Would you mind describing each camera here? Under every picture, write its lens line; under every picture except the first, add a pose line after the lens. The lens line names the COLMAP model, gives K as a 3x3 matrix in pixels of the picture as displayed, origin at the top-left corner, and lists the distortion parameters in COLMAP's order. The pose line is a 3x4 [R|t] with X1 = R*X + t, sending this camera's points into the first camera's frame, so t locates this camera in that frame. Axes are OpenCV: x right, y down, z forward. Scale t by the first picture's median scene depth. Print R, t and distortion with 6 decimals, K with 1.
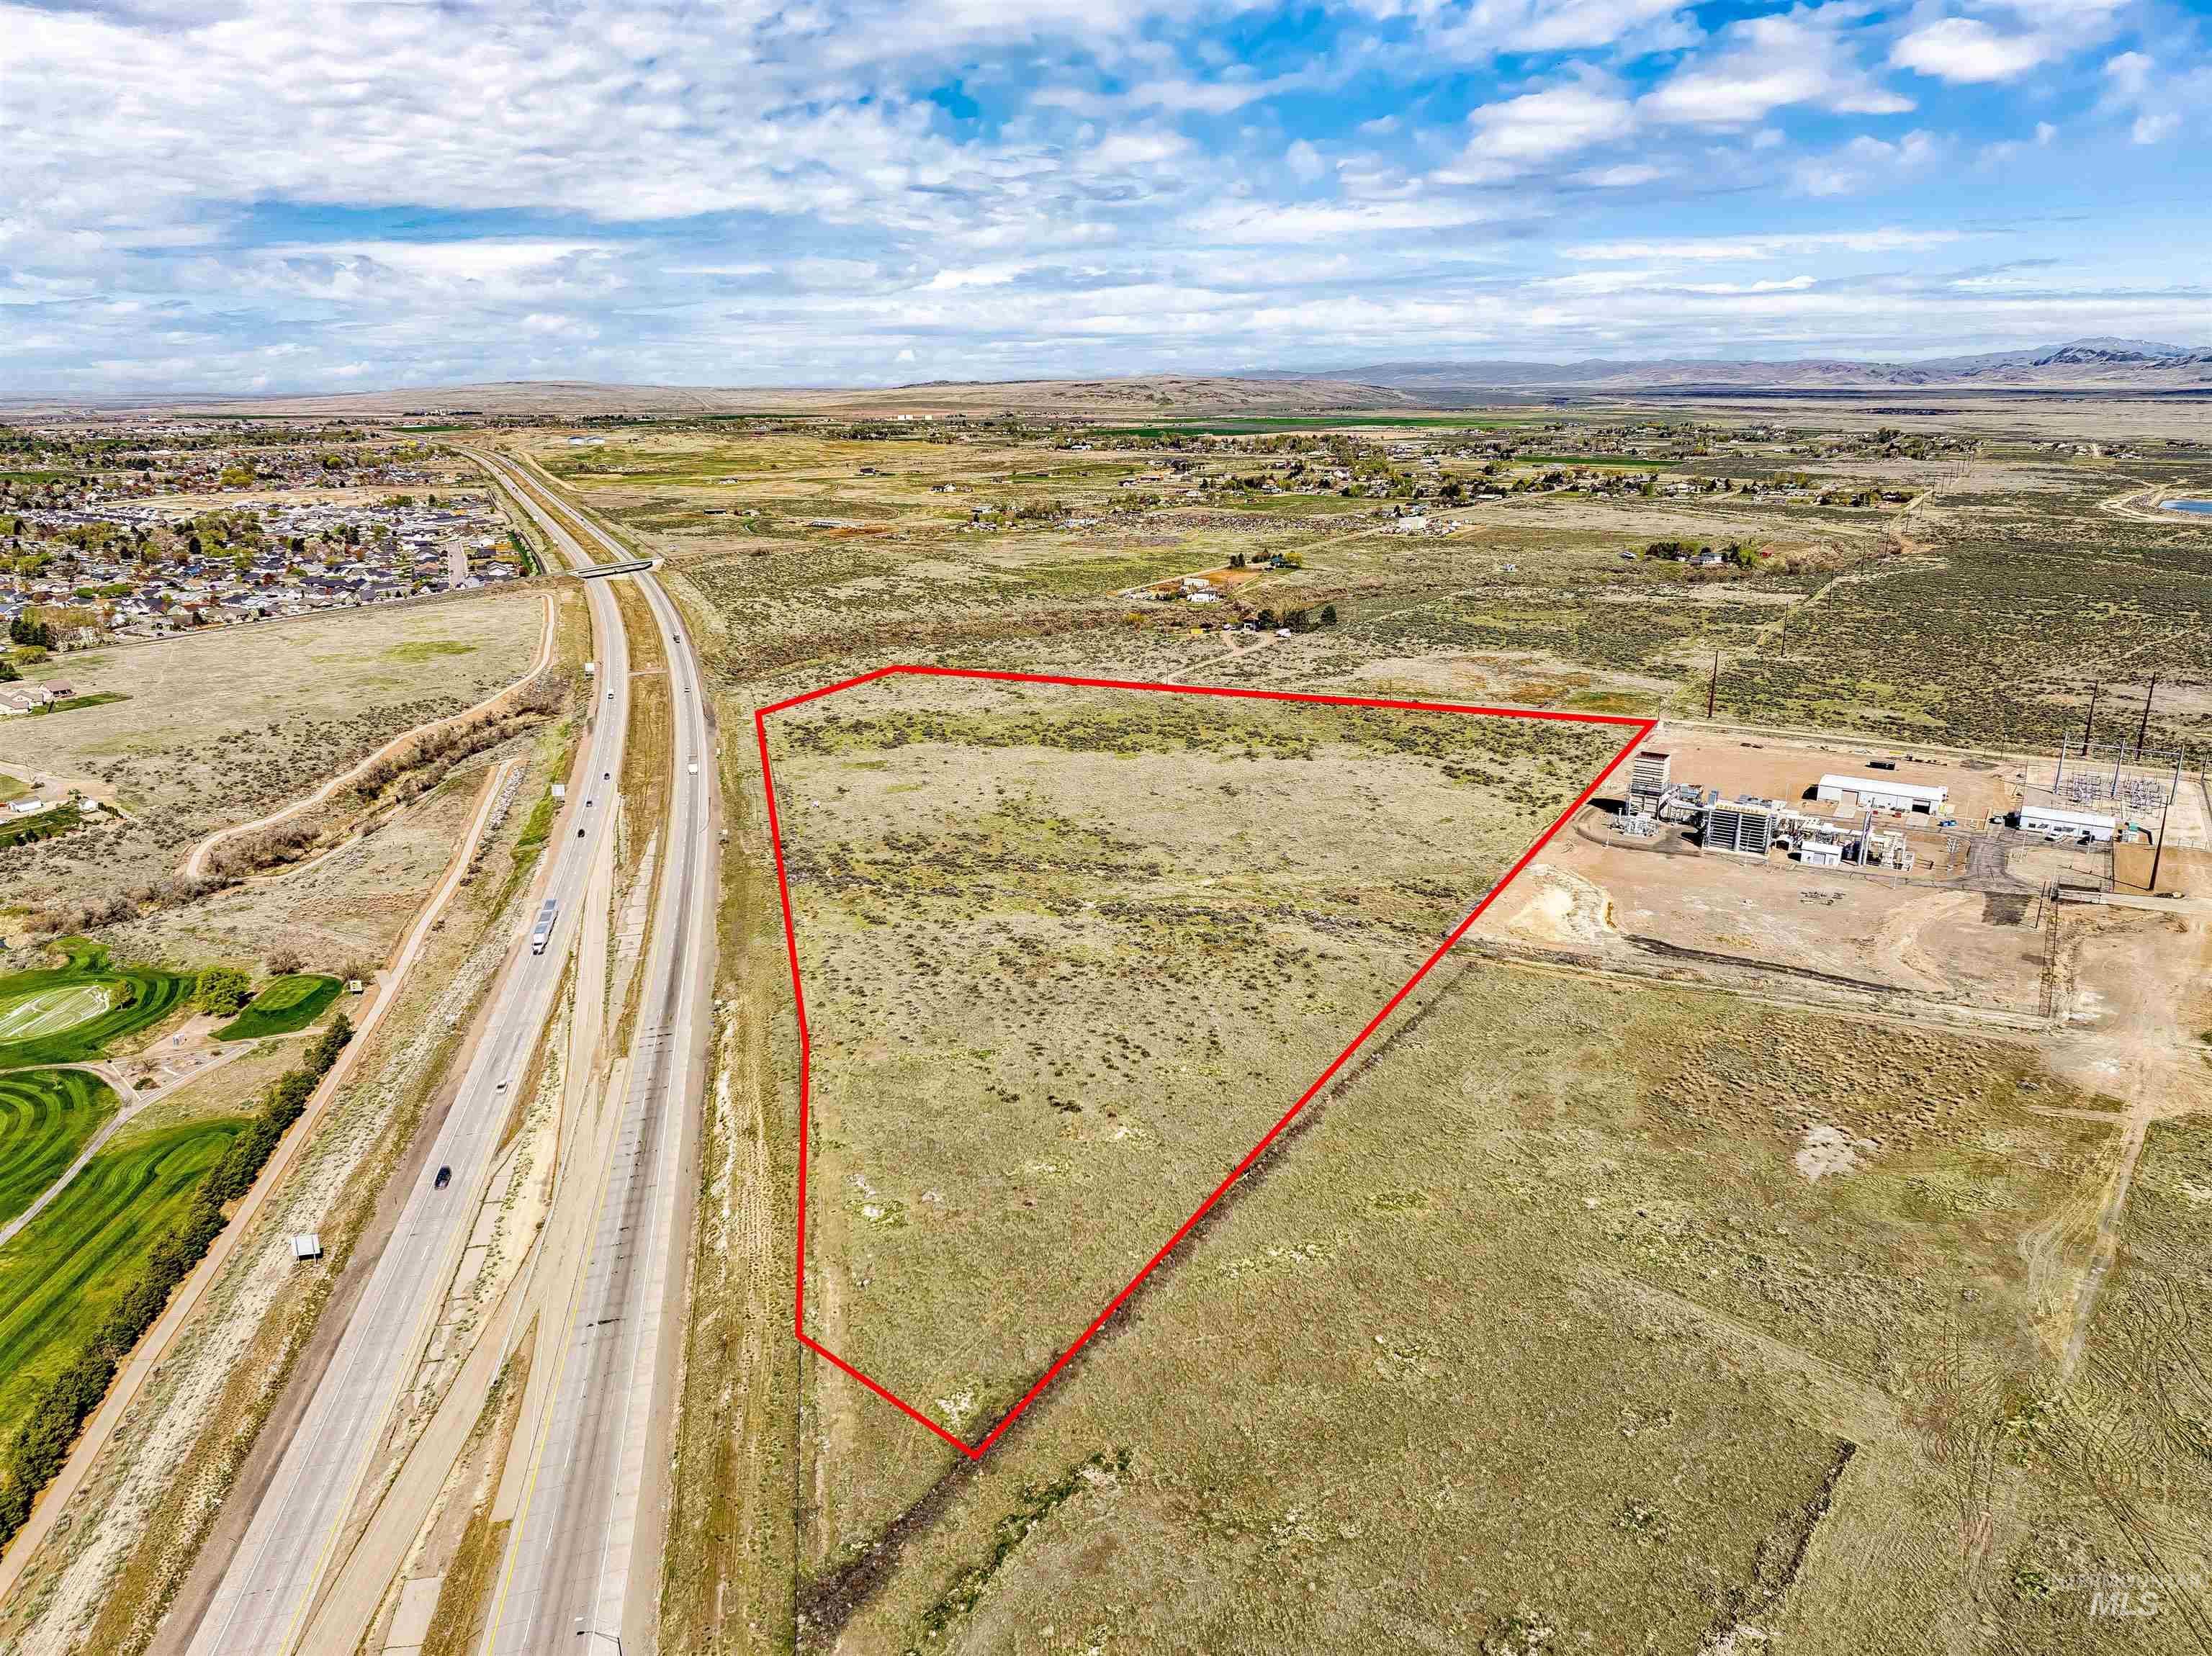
lens RADIAL K [[1587.1, 0, 1111.0], [0, 1587.1, 649.2], [0, 0, 1]] dist [-0.032939, -0.003111]
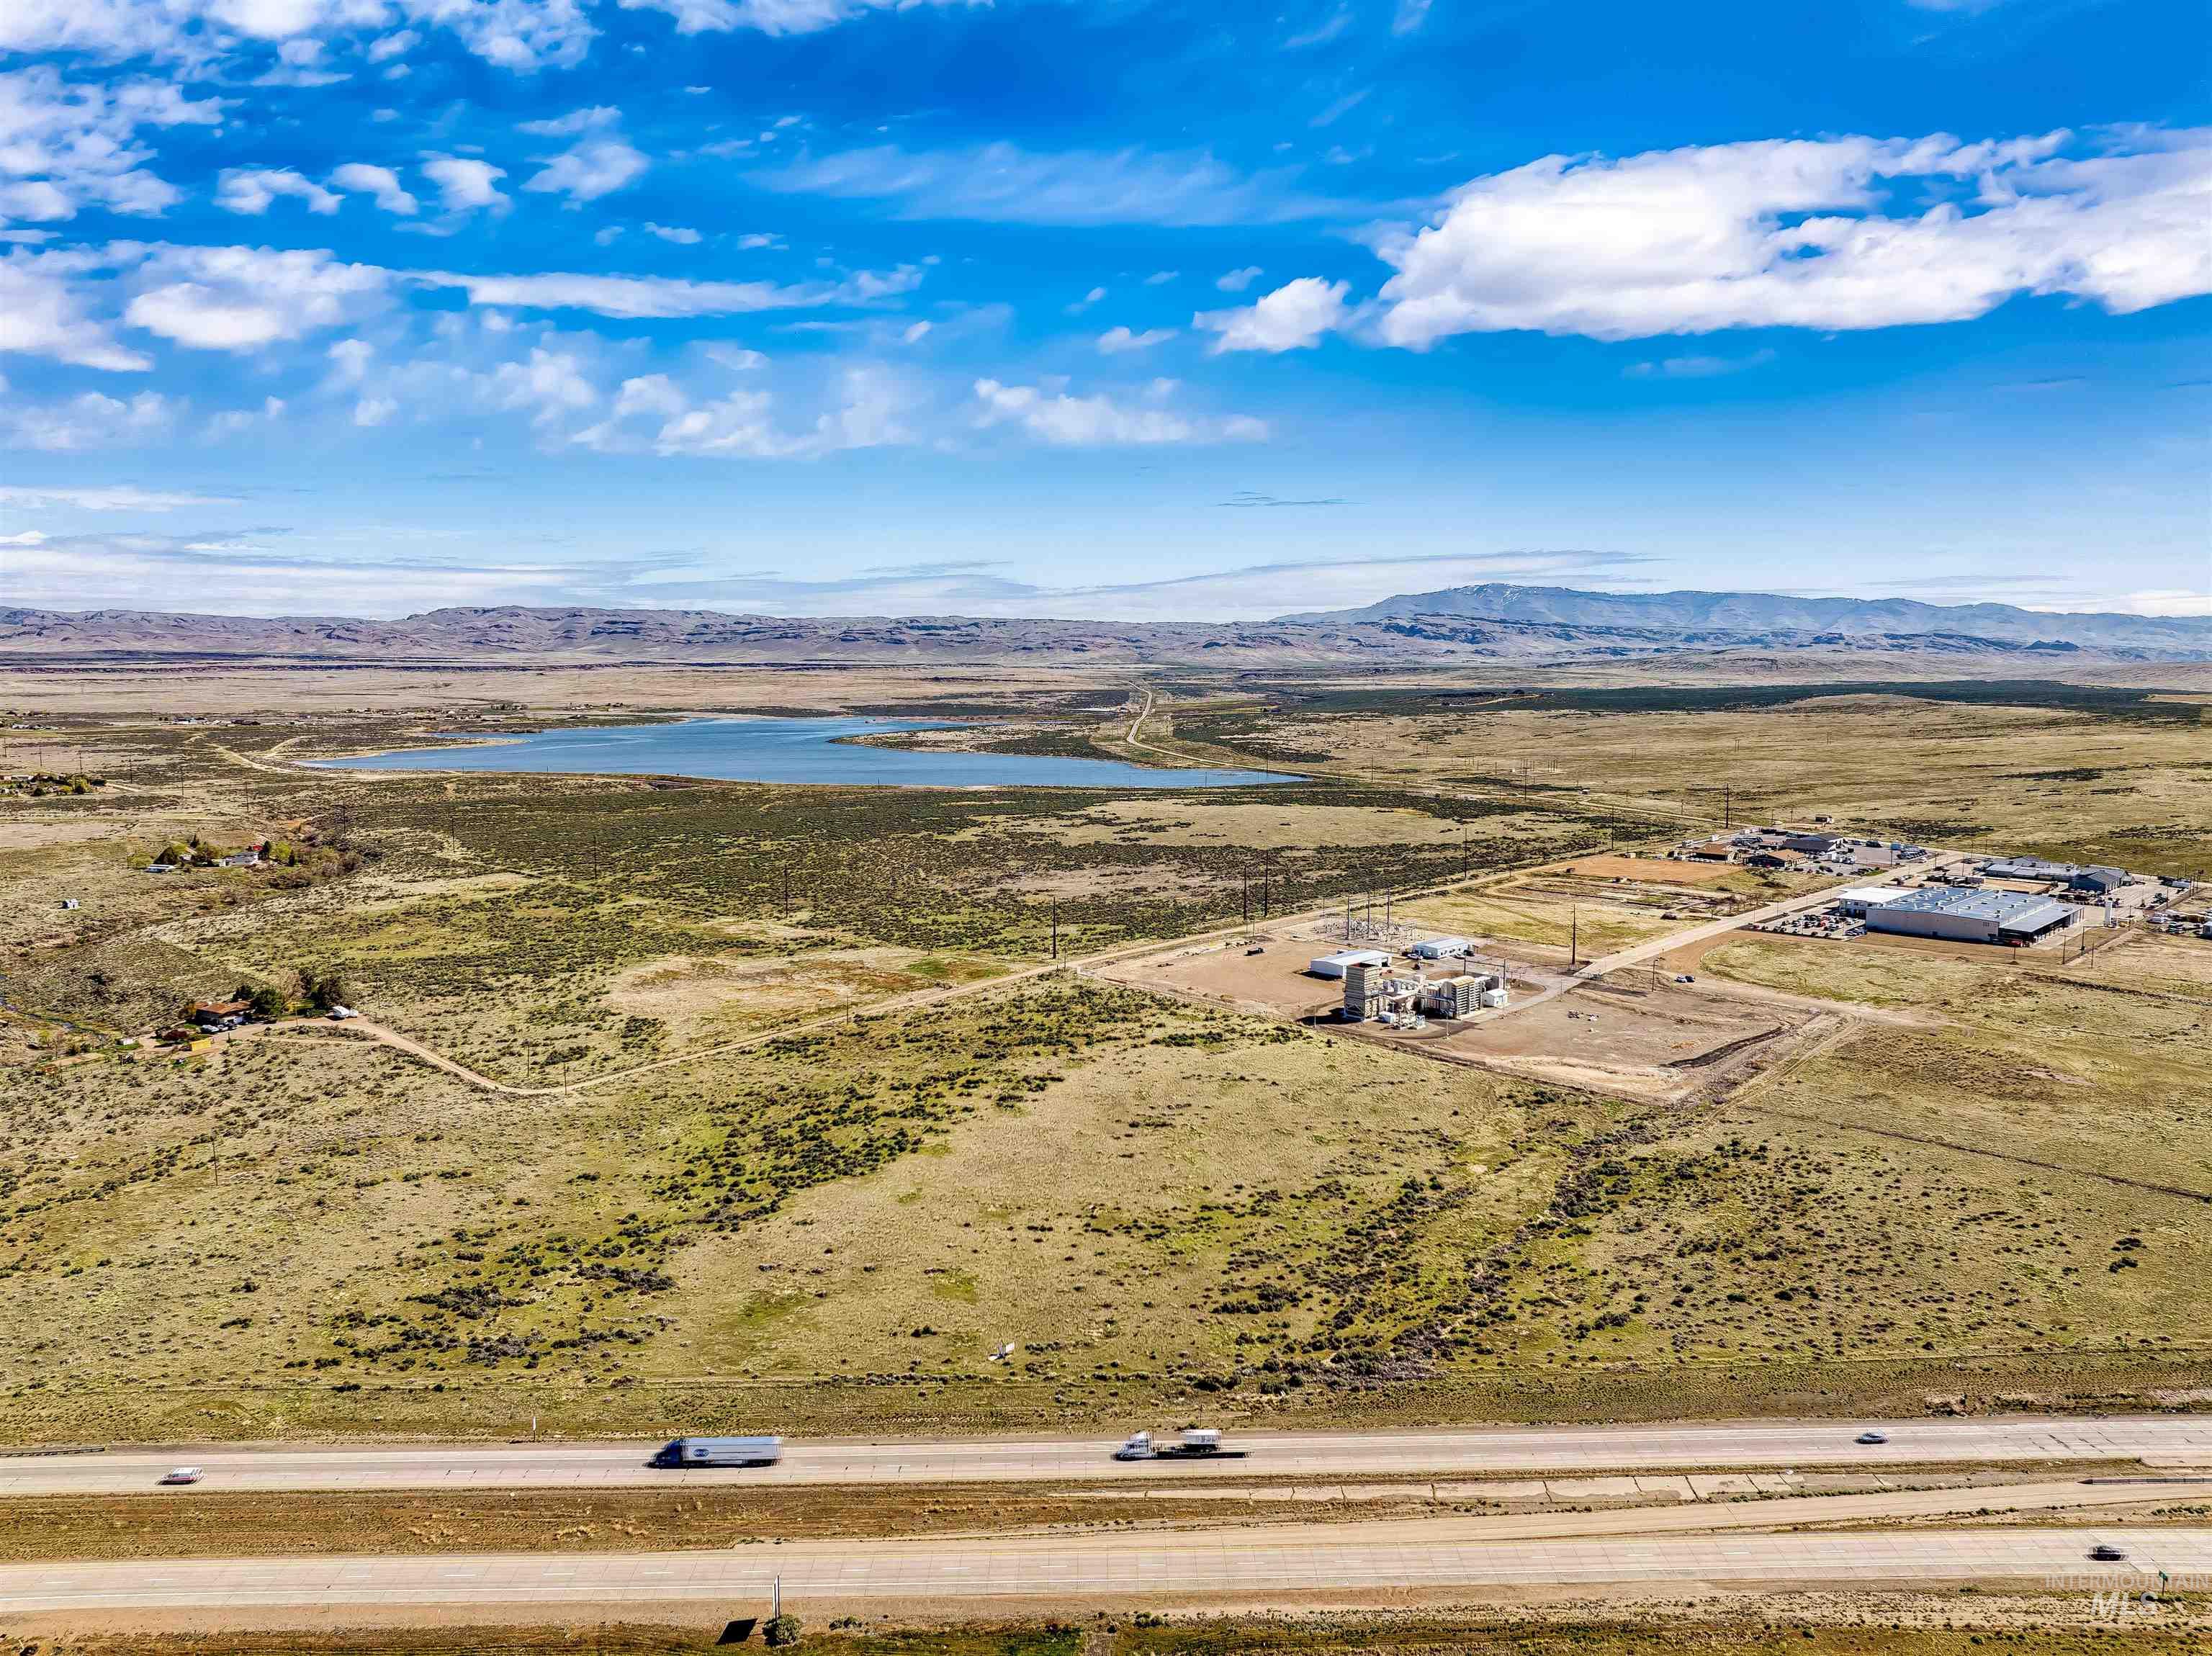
lens RADIAL K [[1551.0, 0, 1106.0], [0, 1551.0, 828.0], [0, 0, 1]] dist [-0.027940, -0.017845]
pose [[0.219001, -0.108919, 0.969626, -0.822514], [0.161594, 0.984076, 0.074044, -0.152389], [-0.962251, 0.140470, 0.233114, 0.910483]]
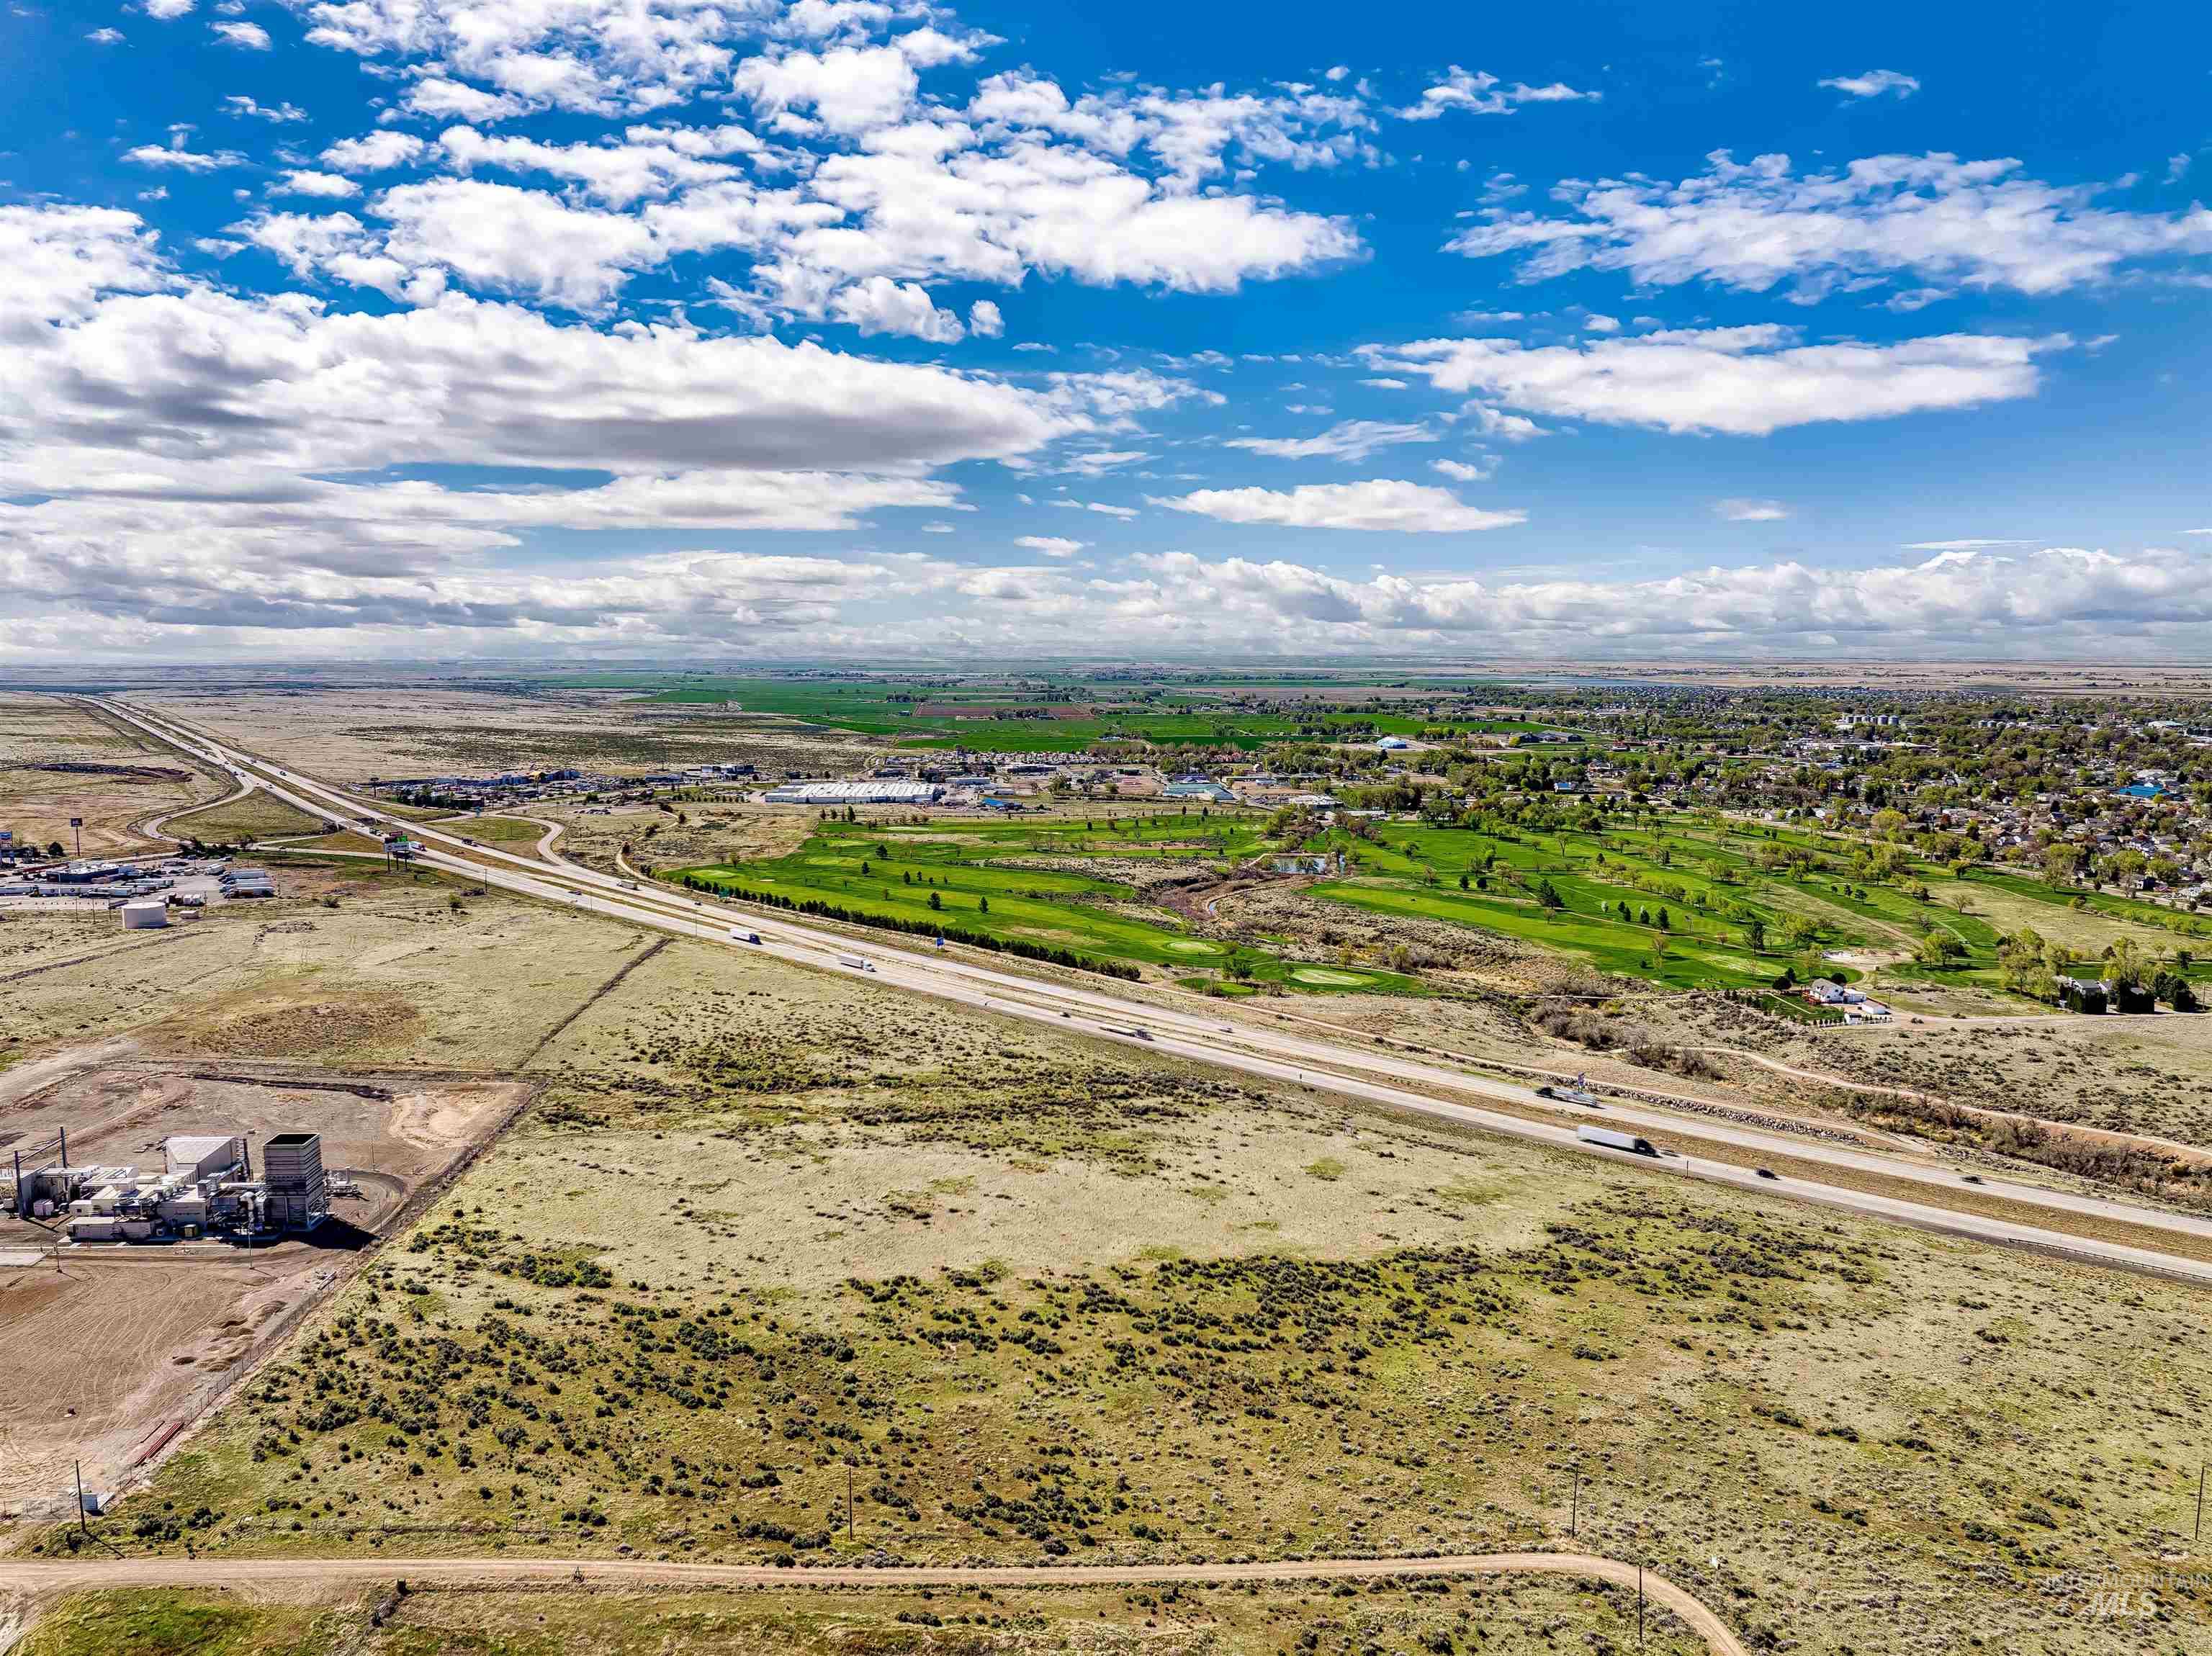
lens RADIAL K [[1513.7, 0, 1116.0], [0, 1513.7, 902.8], [0, 0, 1]] dist [-0.034159, -0.035305]
pose [[-0.810241, 0.079562, -0.580671, 0.426809], [-0.108819, 0.953096, 0.282431, -0.271657], [0.575906, 0.292025, -0.763580, 1.722285]]
